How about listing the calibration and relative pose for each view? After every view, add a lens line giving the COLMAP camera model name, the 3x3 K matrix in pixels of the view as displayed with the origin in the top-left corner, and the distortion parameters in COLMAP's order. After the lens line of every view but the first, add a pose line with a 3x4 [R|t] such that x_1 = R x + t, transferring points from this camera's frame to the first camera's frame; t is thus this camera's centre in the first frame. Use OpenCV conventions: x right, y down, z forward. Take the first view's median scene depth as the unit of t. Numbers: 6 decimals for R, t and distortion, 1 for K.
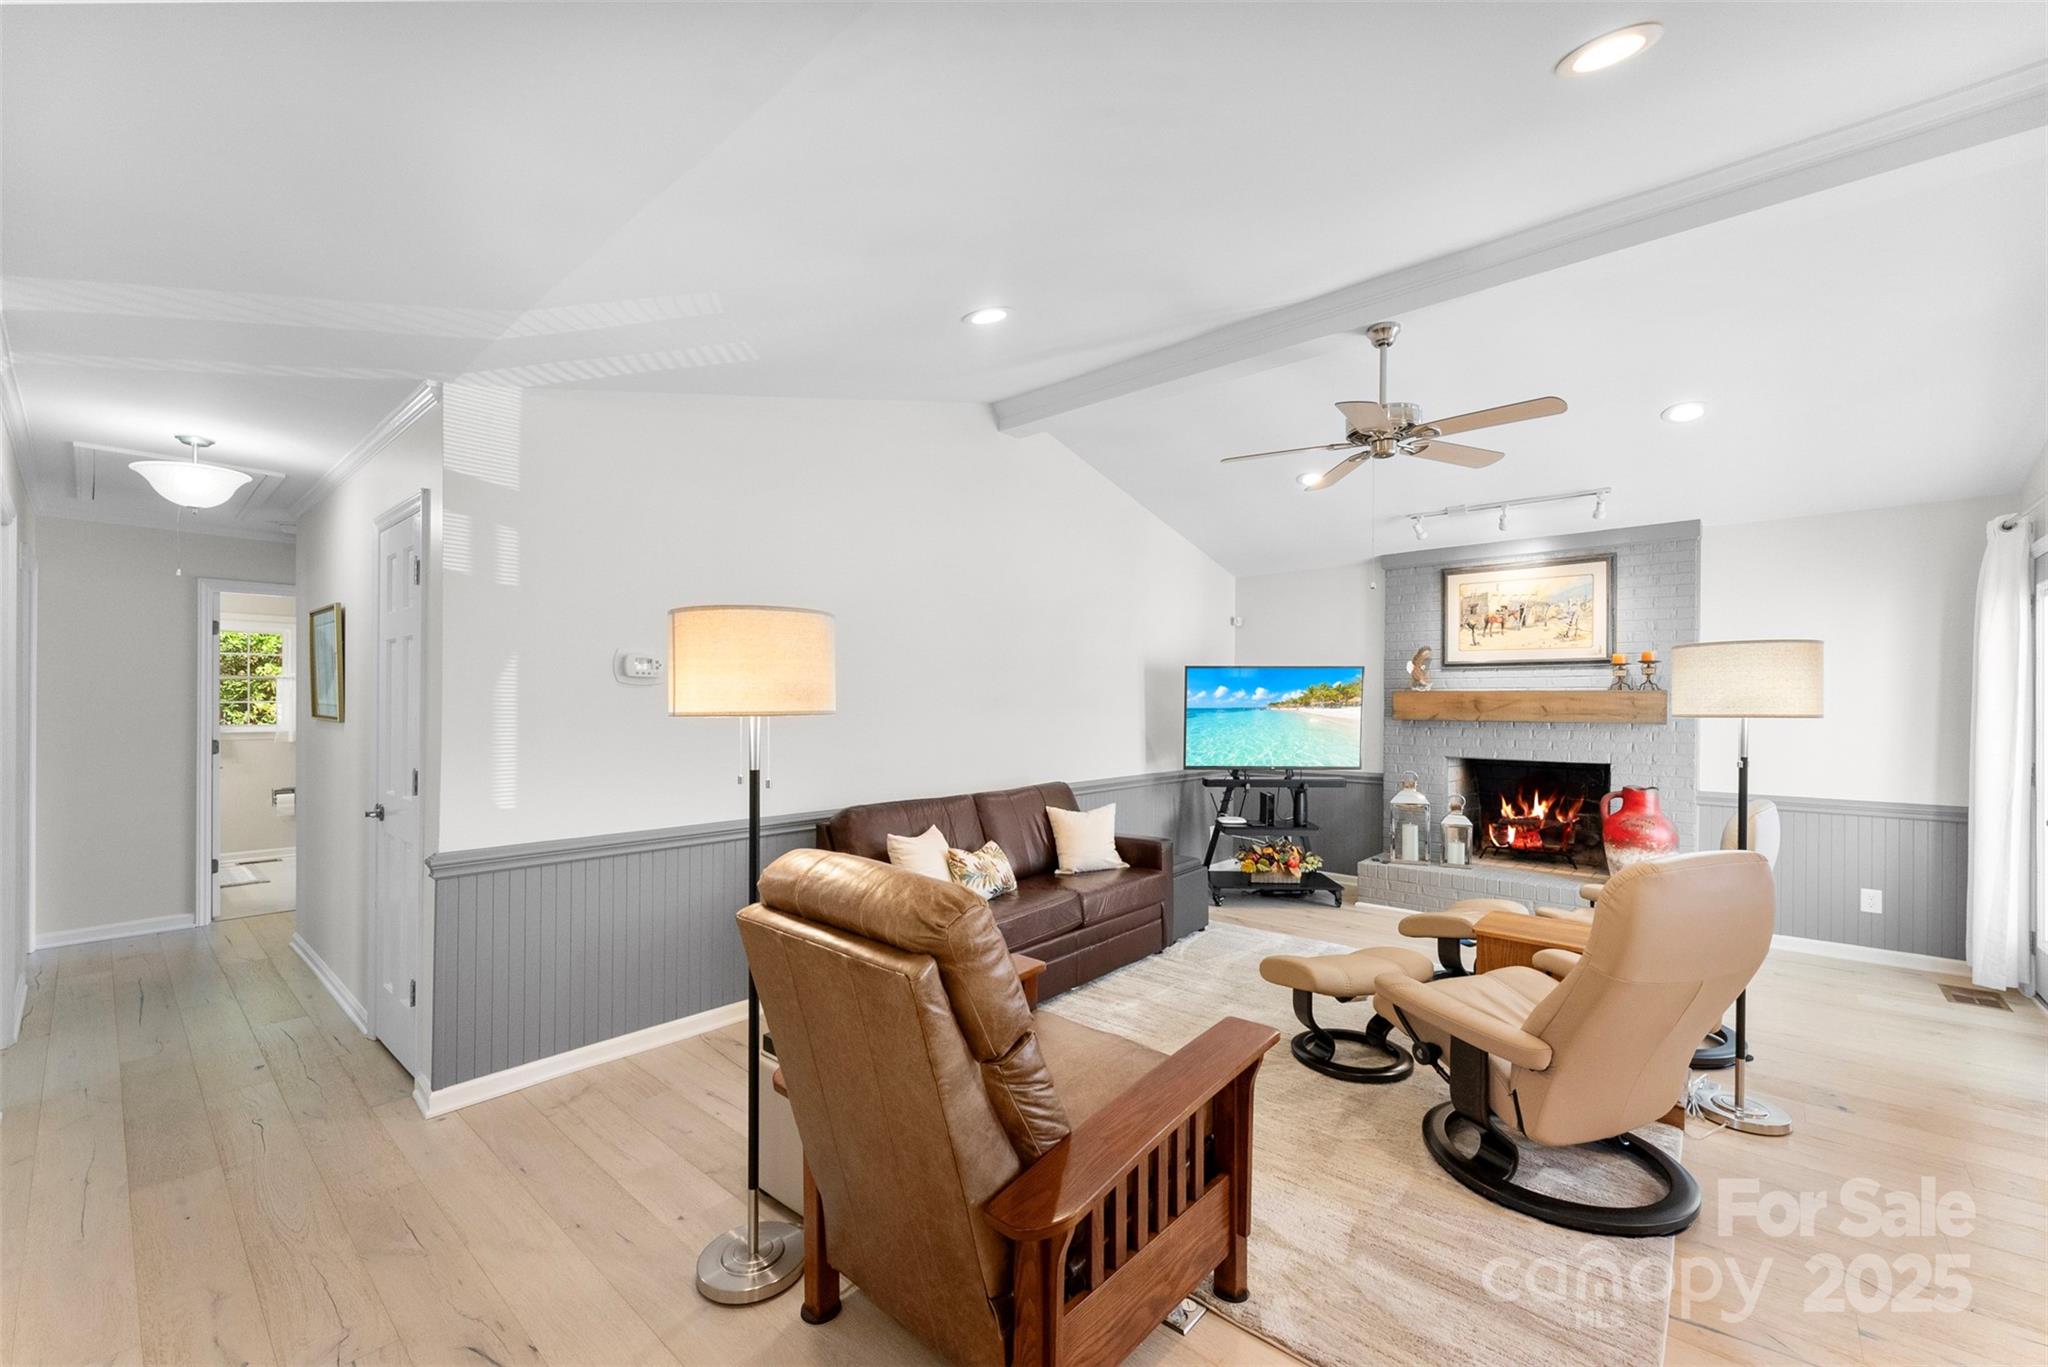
lens RADIAL K [[841.0, 0, 1017.6], [0, 841.0, 711.4], [0, 0, 1]] dist [-0.000450, -0.000104]
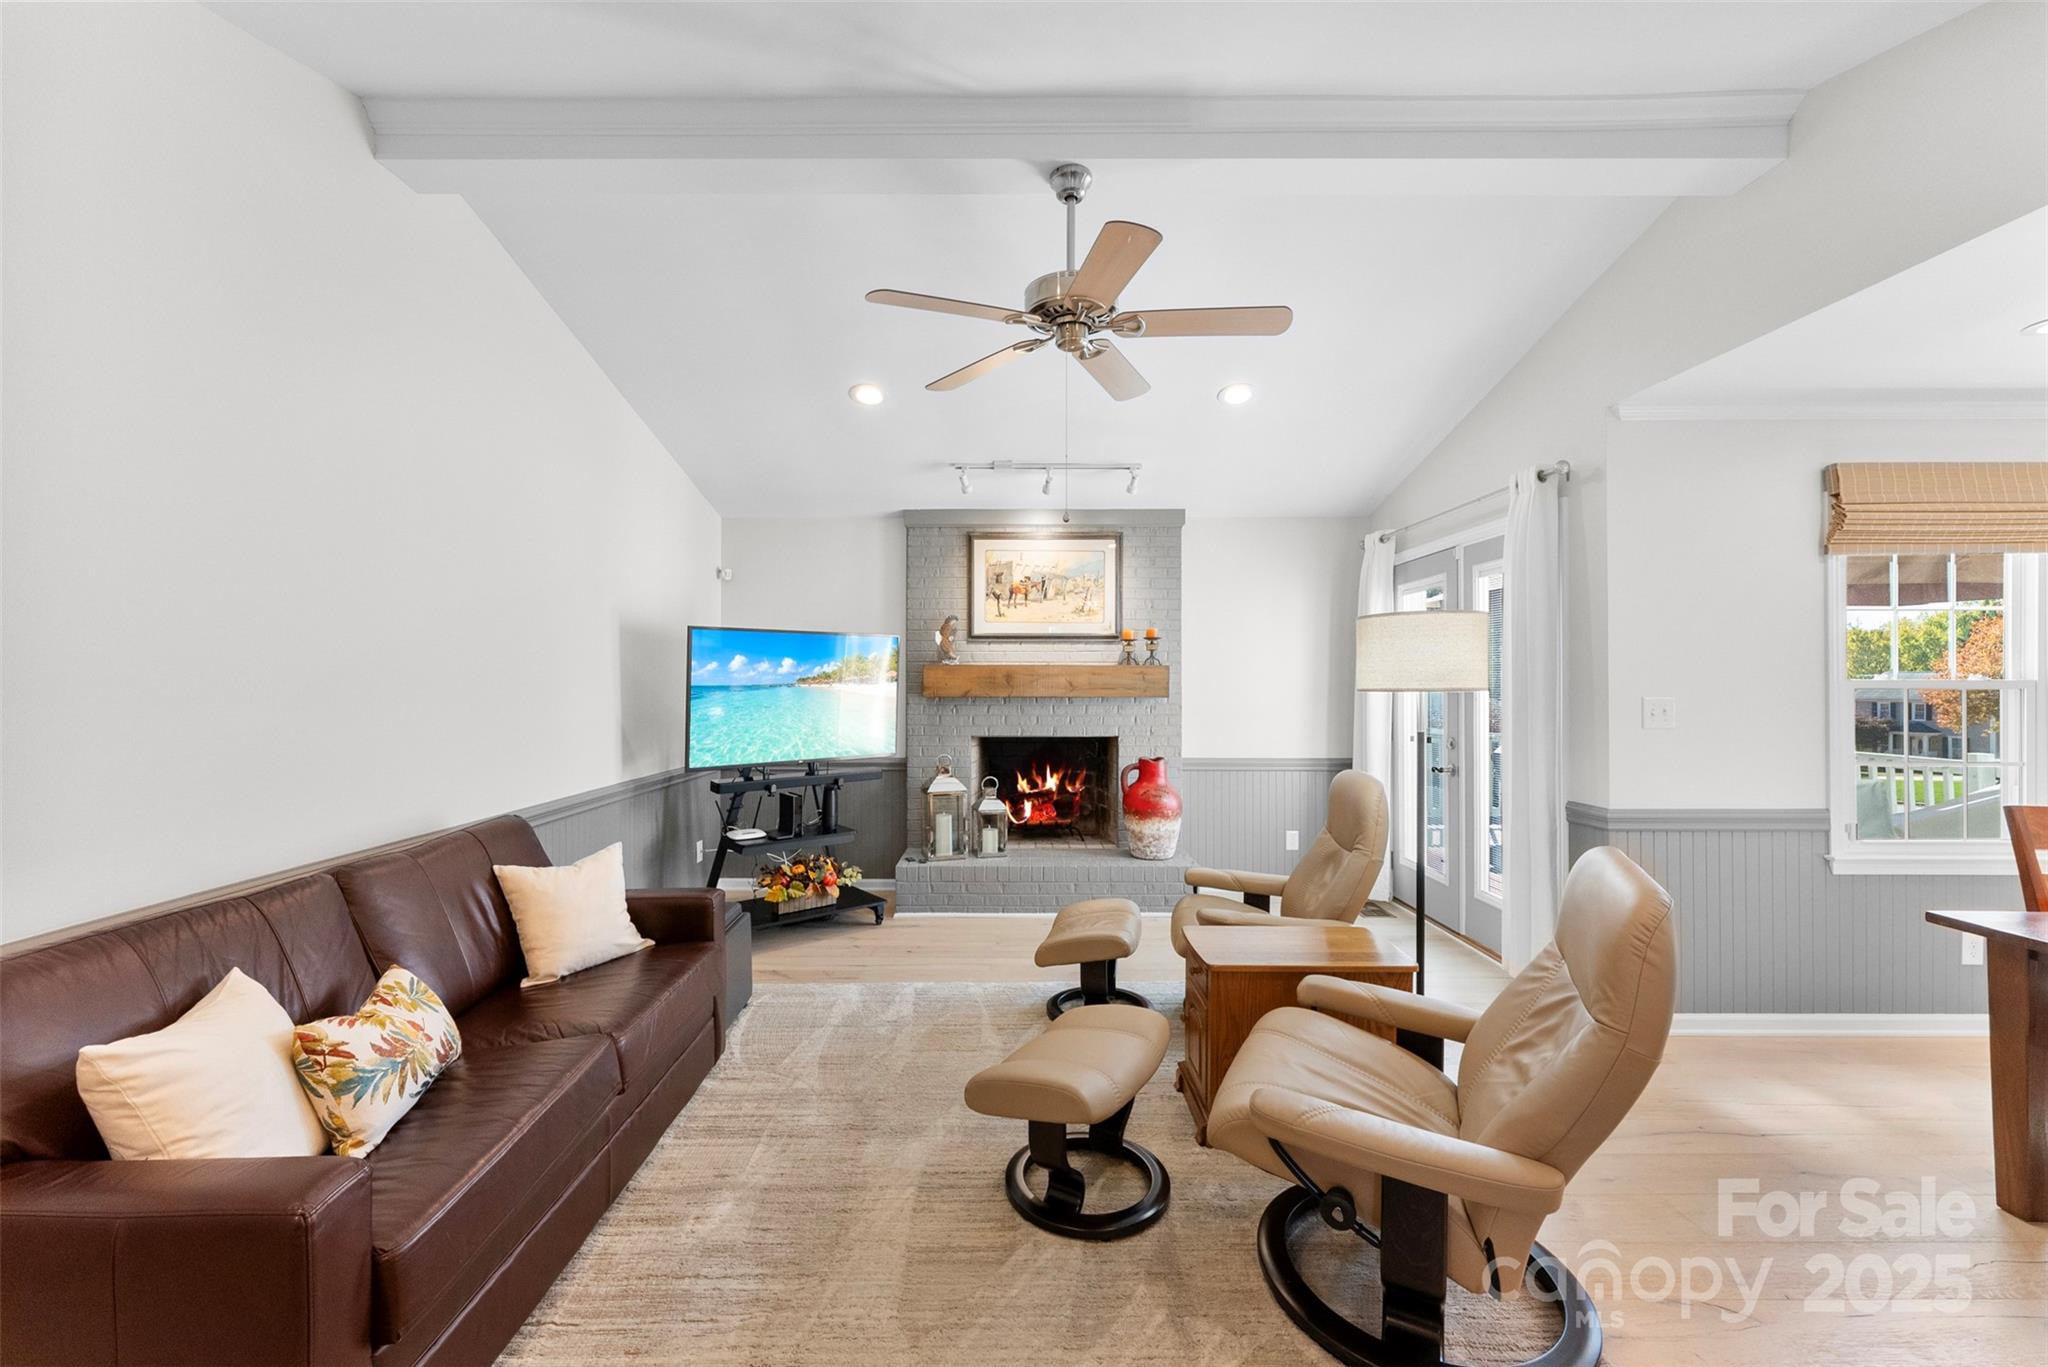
lens RADIAL K [[831.0, 0, 1024.0], [0, 831.0, 683.5], [0, 0, 1]] dist [-0.001367, -0.000387]
pose [[0.748288, -0.005744, 0.663349, -0.054295], [0.009618, 0.999951, -0.002190, -0.001443], [-0.663305, 0.008019, 0.748307, 0.296023]]
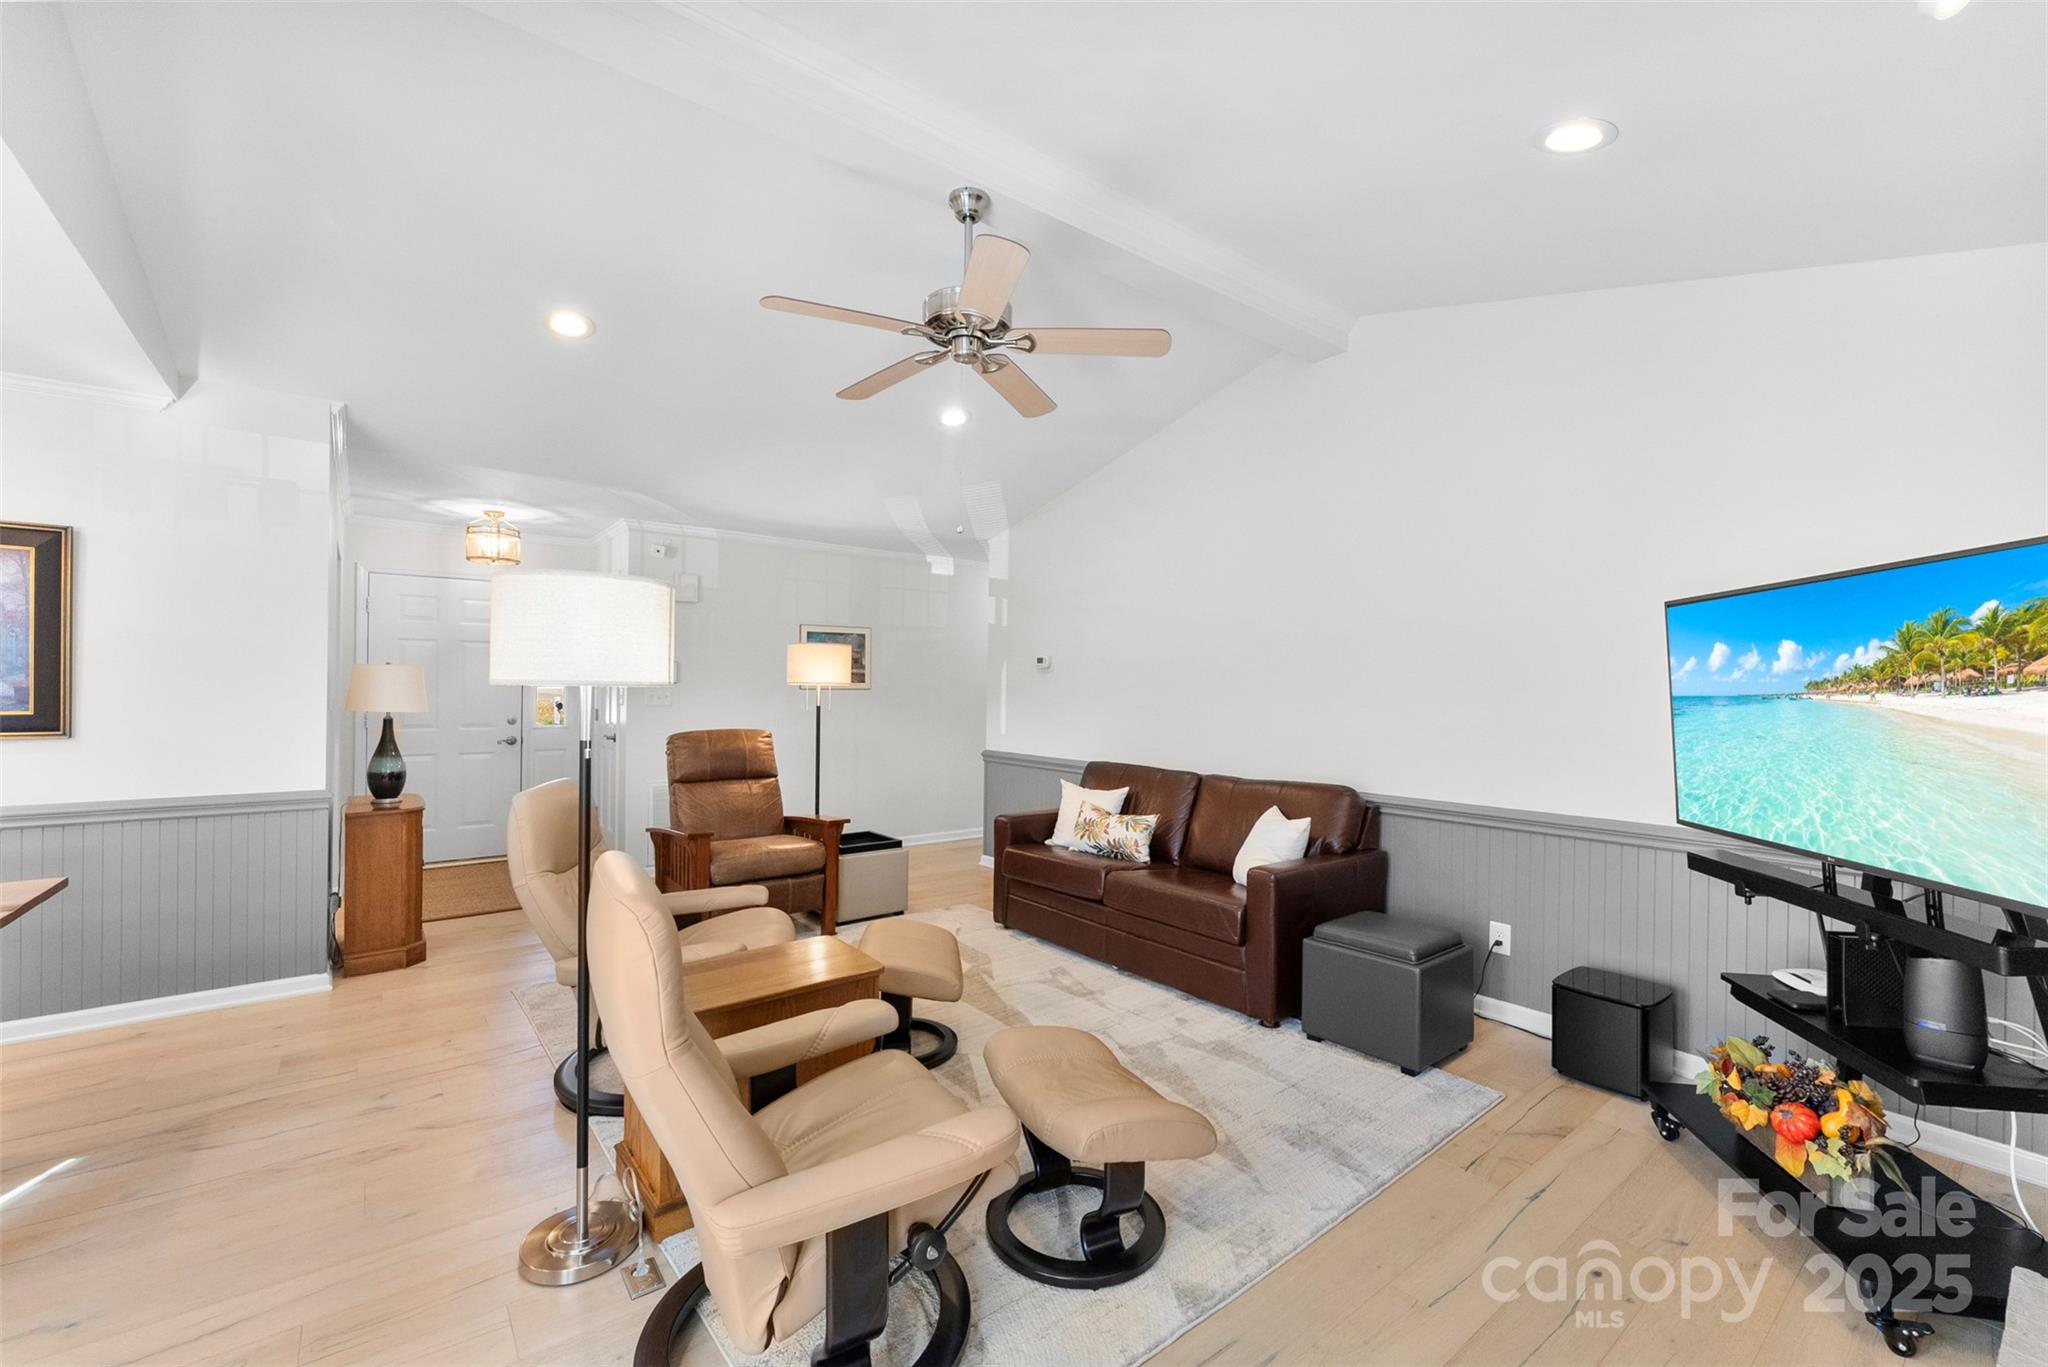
lens RADIAL K [[831.0, 0, 1024.0], [0, 831.0, 683.5], [0, 0, 1]] dist [-0.001367, -0.000387]
pose [[-0.178836, -0.013534, -0.983786, 0.740486], [-0.029542, 0.999528, -0.008381, 0.004477], [0.983435, 0.027565, -0.179151, 0.742983]]
